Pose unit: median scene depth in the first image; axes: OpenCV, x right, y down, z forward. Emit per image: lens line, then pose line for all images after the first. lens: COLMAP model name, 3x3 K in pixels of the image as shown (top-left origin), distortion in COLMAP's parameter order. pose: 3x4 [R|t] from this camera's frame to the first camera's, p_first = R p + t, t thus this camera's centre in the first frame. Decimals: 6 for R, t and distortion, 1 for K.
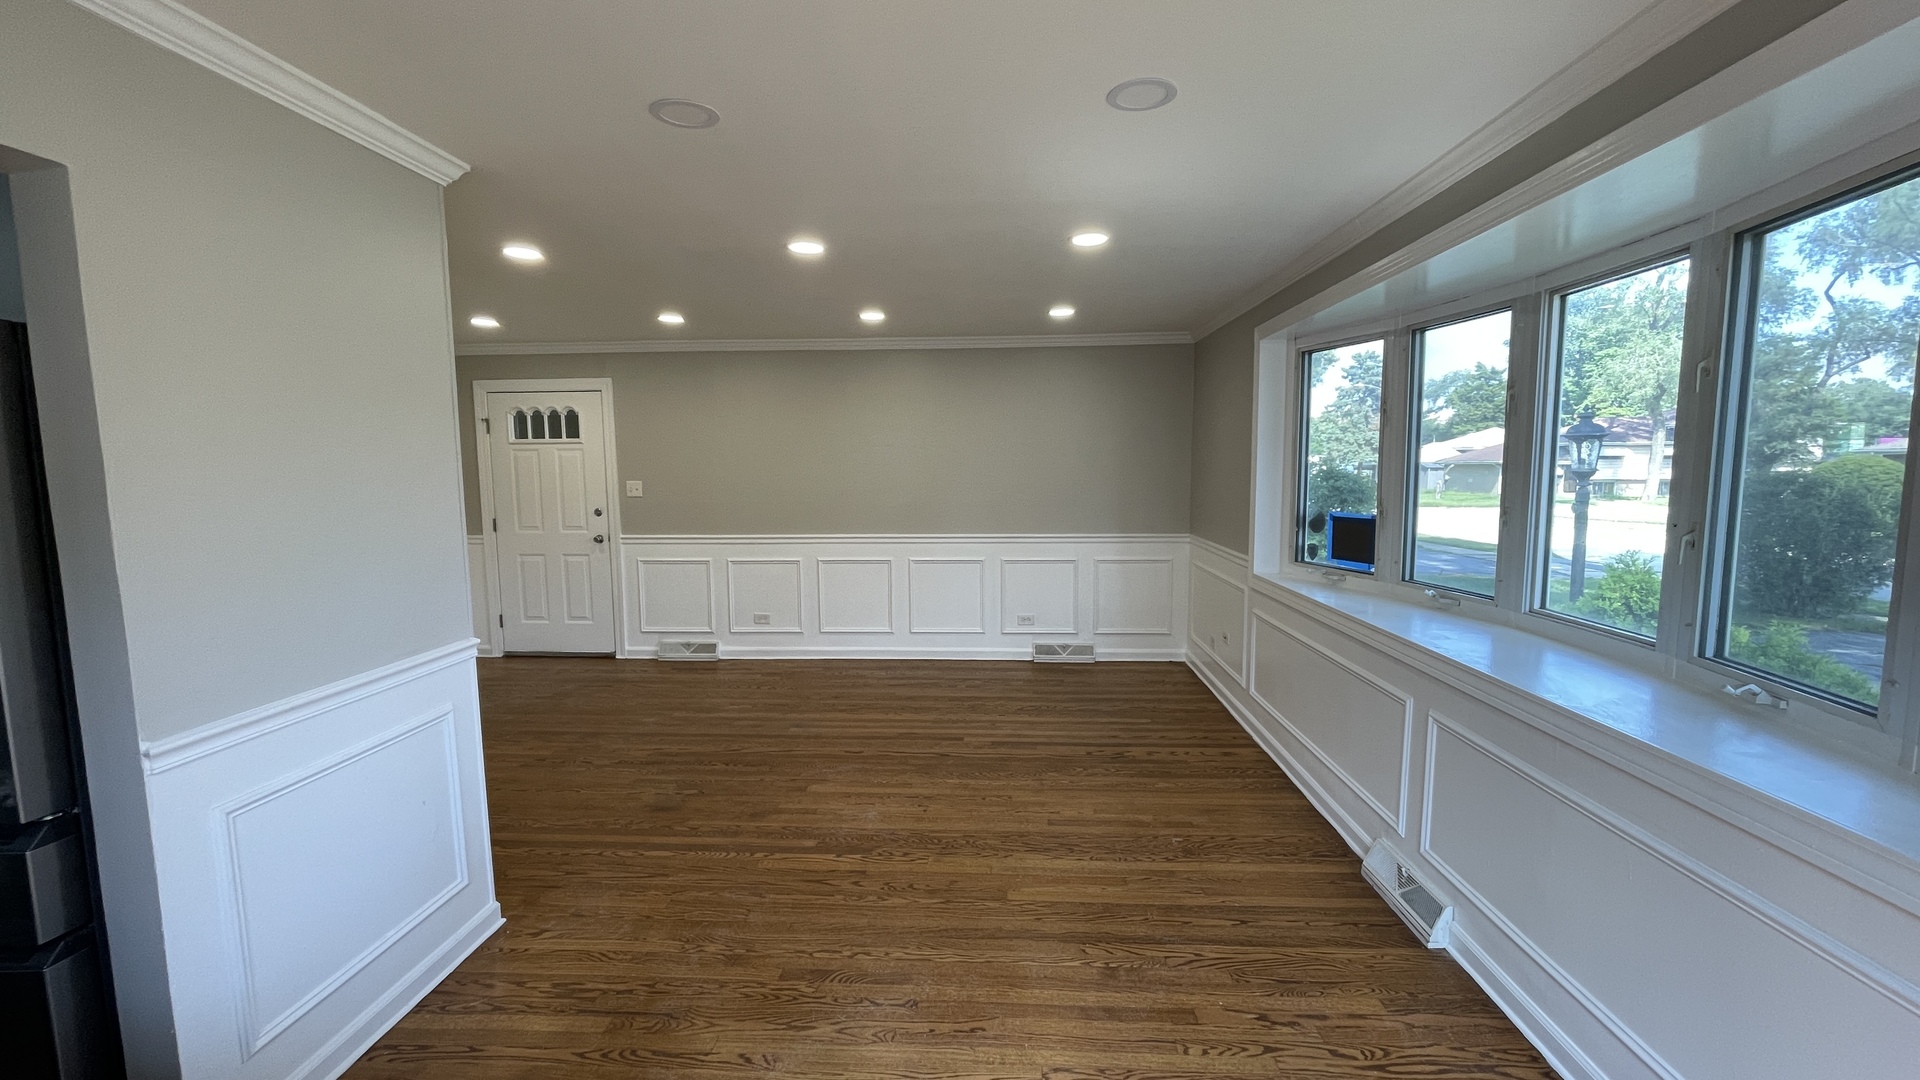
lens RADIAL K [[777.8, 0, 957.2], [0, 777.8, 546.1], [0, 0, 1]] dist [-0.001804, -0.000105]
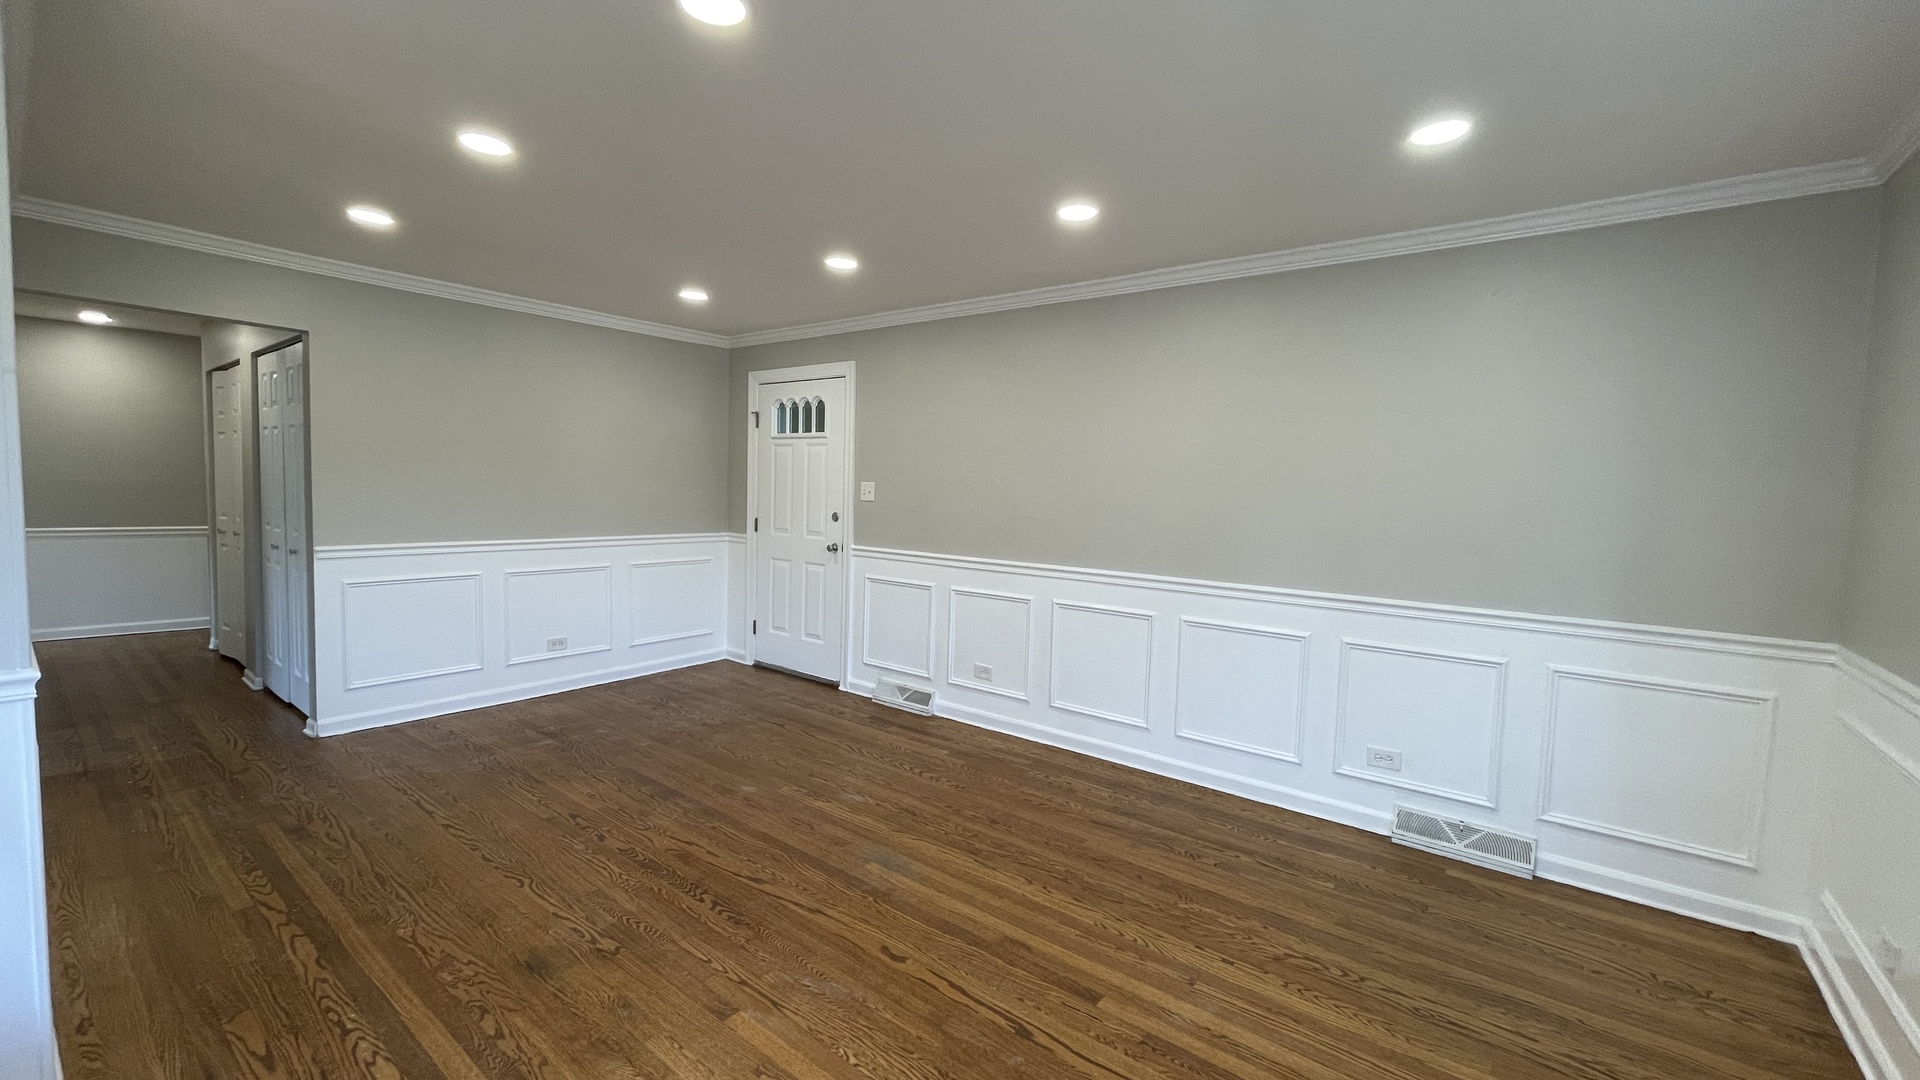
lens RADIAL K [[771.8, 0, 956.9], [0, 771.8, 532.4], [0, 0, 1]] dist [-0.000733, -0.000123]
pose [[0.819420, 0.067441, -0.569212, 0.184189], [-0.097123, 0.995031, -0.021922, -0.027981], [0.564905, 0.073247, 0.821899, 0.496910]]
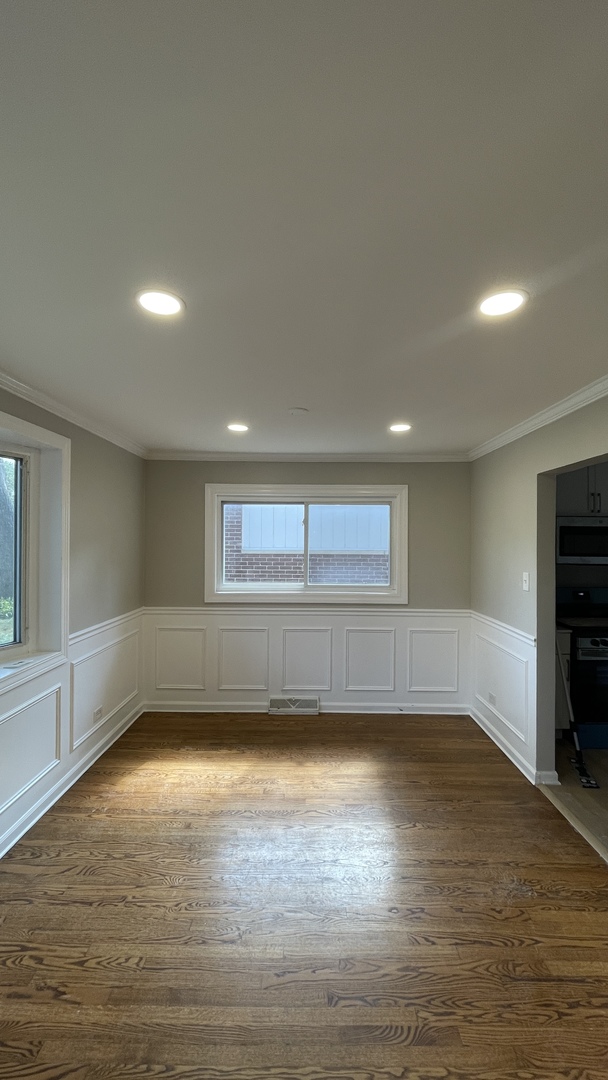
lens RADIAL K [[434.1, 0, 304.0], [0, 434.1, 540.0], [0, 0, 1]] dist [-0.000733, -0.000123]
pose [[-0.998636, 0.001569, -0.052197, 0.010872], [-0.003847, 0.994622, 0.103497, -0.102258], [0.052079, 0.103556, -0.993259, 0.775566]]
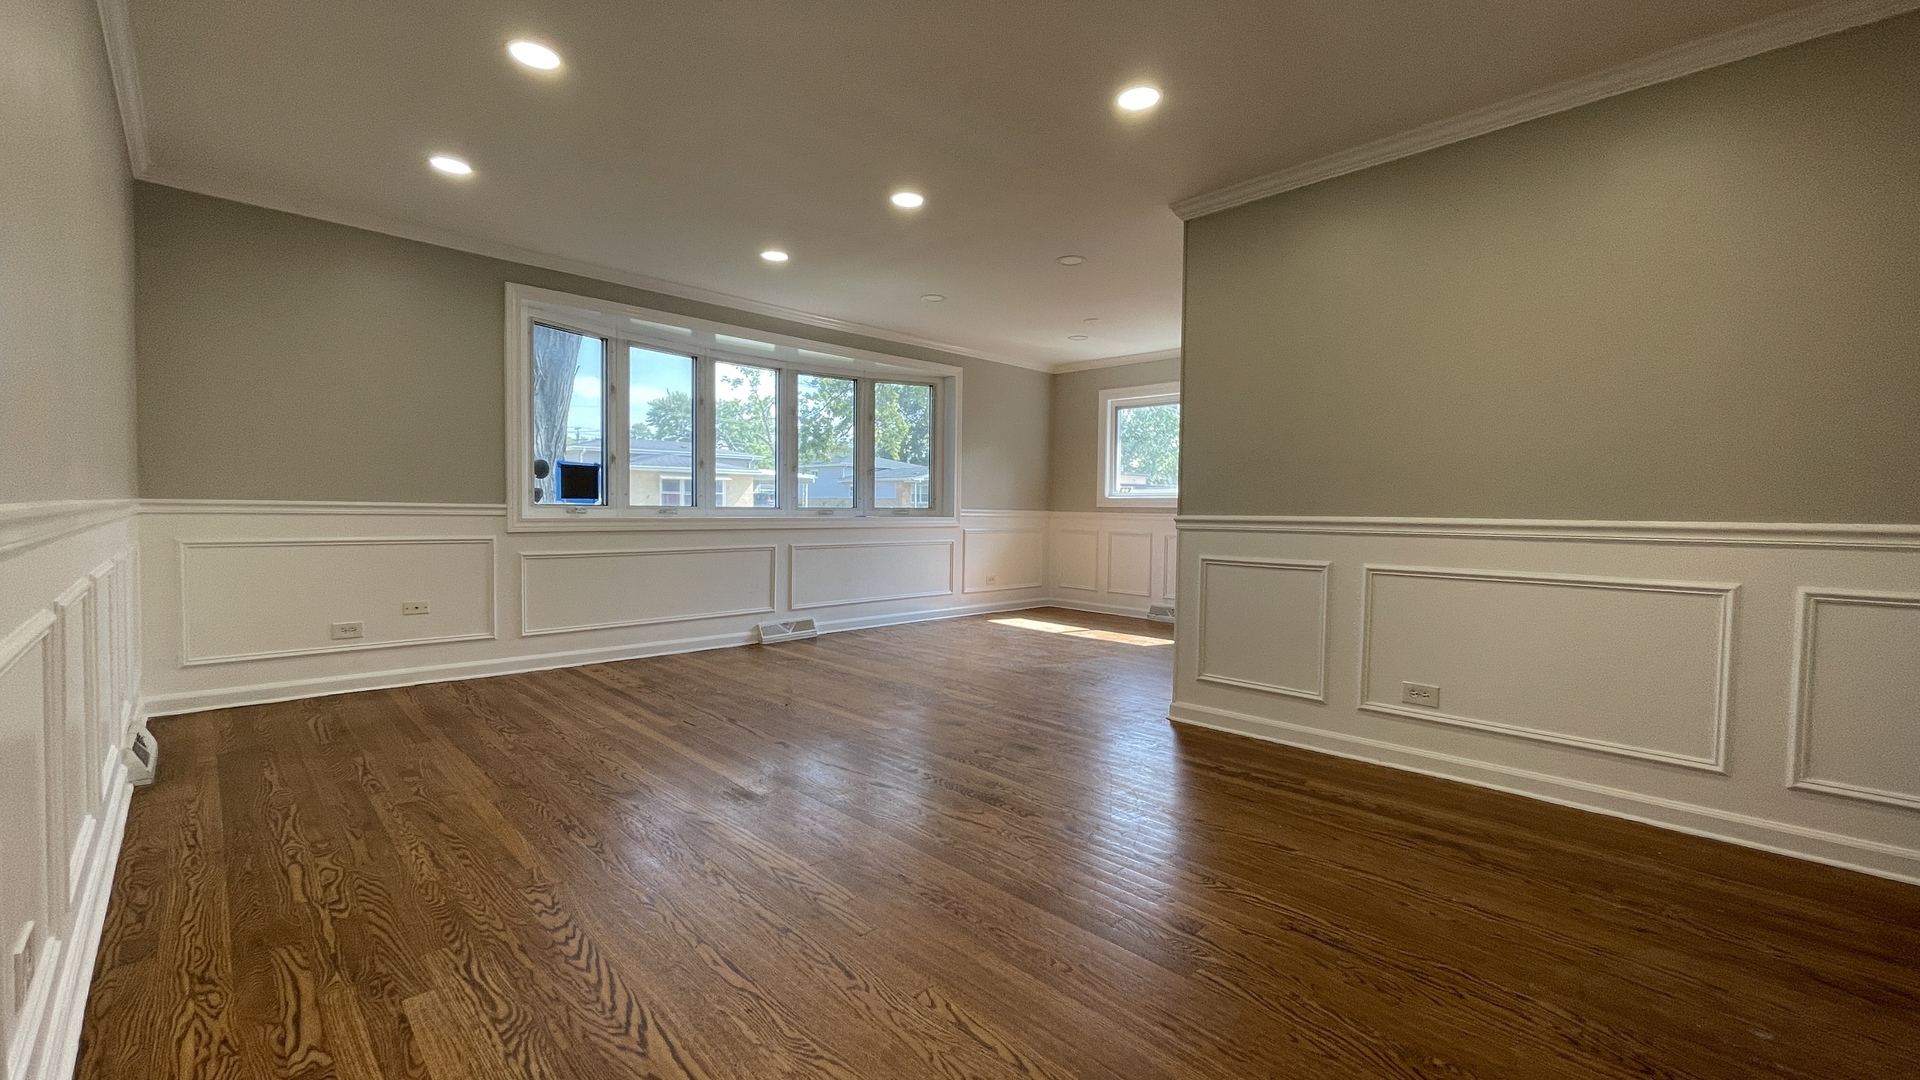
lens RADIAL K [[771.8, 0, 956.9], [0, 771.8, 532.4], [0, 0, 1]] dist [-0.000733, -0.000123]
pose [[-0.742061, -0.024243, 0.669894, -0.710736], [0.062040, 0.992573, 0.104644, -0.017720], [-0.667456, 0.119212, -0.735045, 1.302418]]
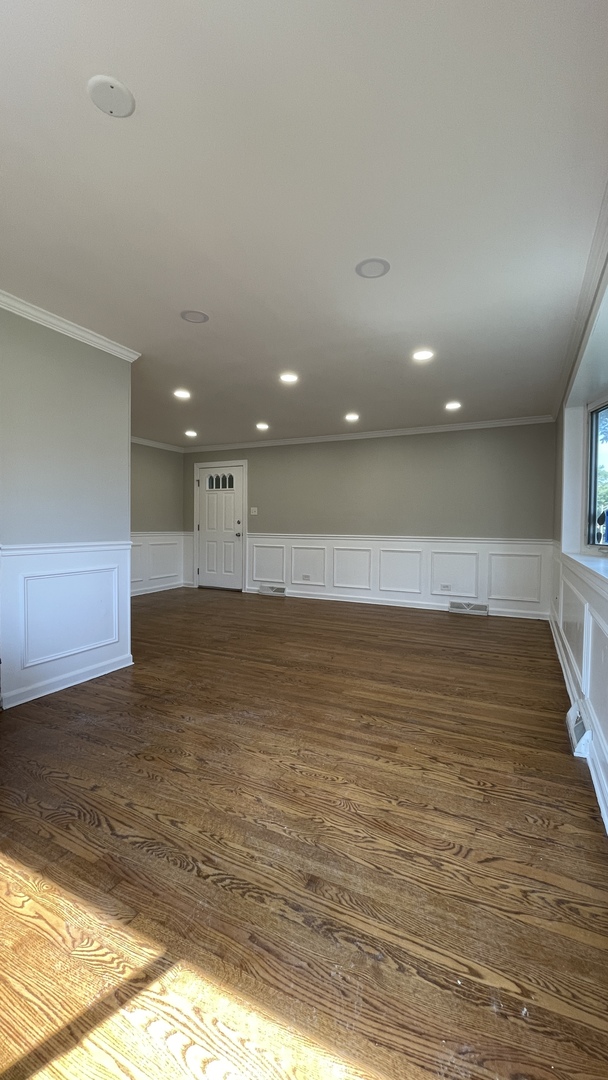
lens RADIAL K [[434.1, 0, 304.0], [0, 434.1, 540.0], [0, 0, 1]] dist [-0.000733, -0.000123]
pose [[0.918430, 0.030463, -0.394409, 0.231982], [-0.059927, 0.996238, -0.062601, 0.091608], [0.391018, 0.081130, 0.916800, -0.023930]]
